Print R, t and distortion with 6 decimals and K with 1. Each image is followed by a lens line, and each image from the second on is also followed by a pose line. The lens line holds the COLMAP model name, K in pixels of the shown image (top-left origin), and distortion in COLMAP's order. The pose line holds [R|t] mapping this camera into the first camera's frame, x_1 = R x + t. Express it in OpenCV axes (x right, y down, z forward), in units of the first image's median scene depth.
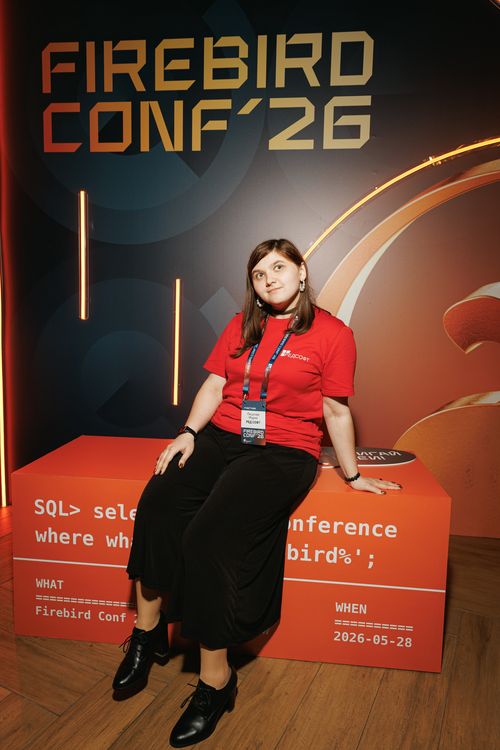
lens RADIAL K [[529.7, 0, 247.3], [0, 529.7, 370.4], [0, 0, 1]] dist [0.011327, -0.001870]
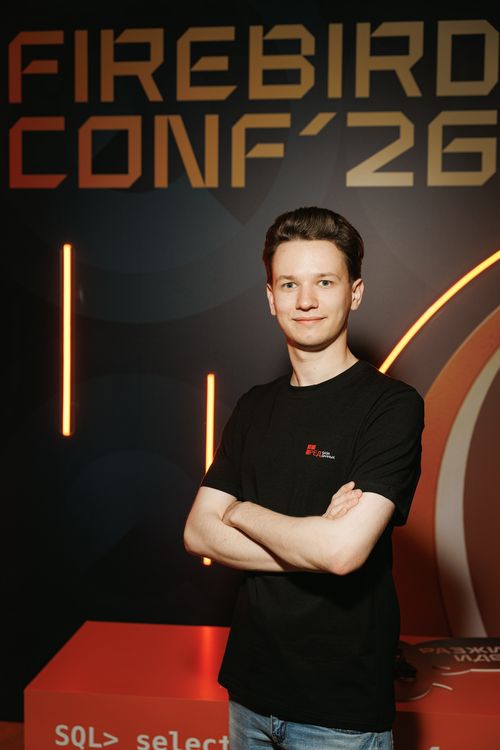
lens RADIAL K [[1025.1, 0, 247.7], [0, 1025.1, 384.9], [0, 0, 1]] dist [-0.000708, 0.024087]
pose [[0.999875, -0.012384, -0.009873, -0.077358], [0.012066, 0.999426, -0.031670, -0.125688], [0.010259, 0.031546, 0.999450, -0.303839]]
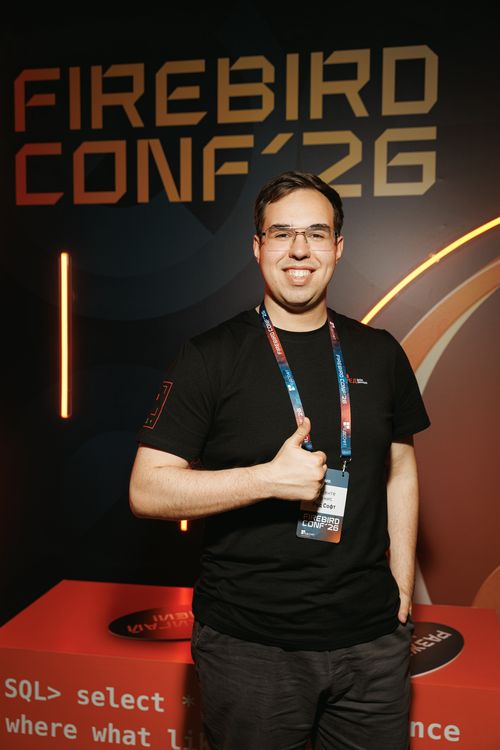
lens RADIAL K [[776.5, 0, 244.2], [0, 776.5, 383.9], [0, 0, 1]] dist [0.022040, 0.011139]
pose [[0.997258, -0.011141, -0.073155, 0.036082], [0.008207, 0.999155, -0.040278, -0.105045], [0.073541, 0.039568, 0.996507, -0.117235]]
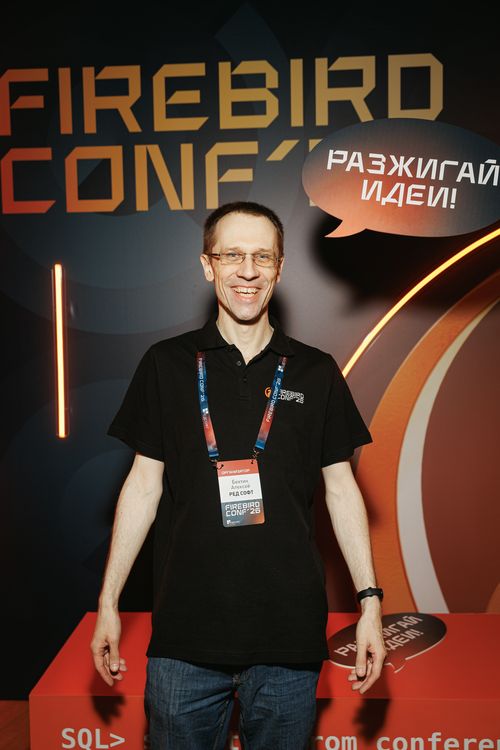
lens RADIAL K [[776.5, 0, 244.2], [0, 776.5, 383.9], [0, 0, 1]] dist [0.022040, 0.011139]
pose [[0.997667, -0.042969, 0.053045, -0.124827], [0.044897, 0.998353, -0.035710, -0.131133], [-0.051423, 0.038008, 0.997953, -0.088714]]
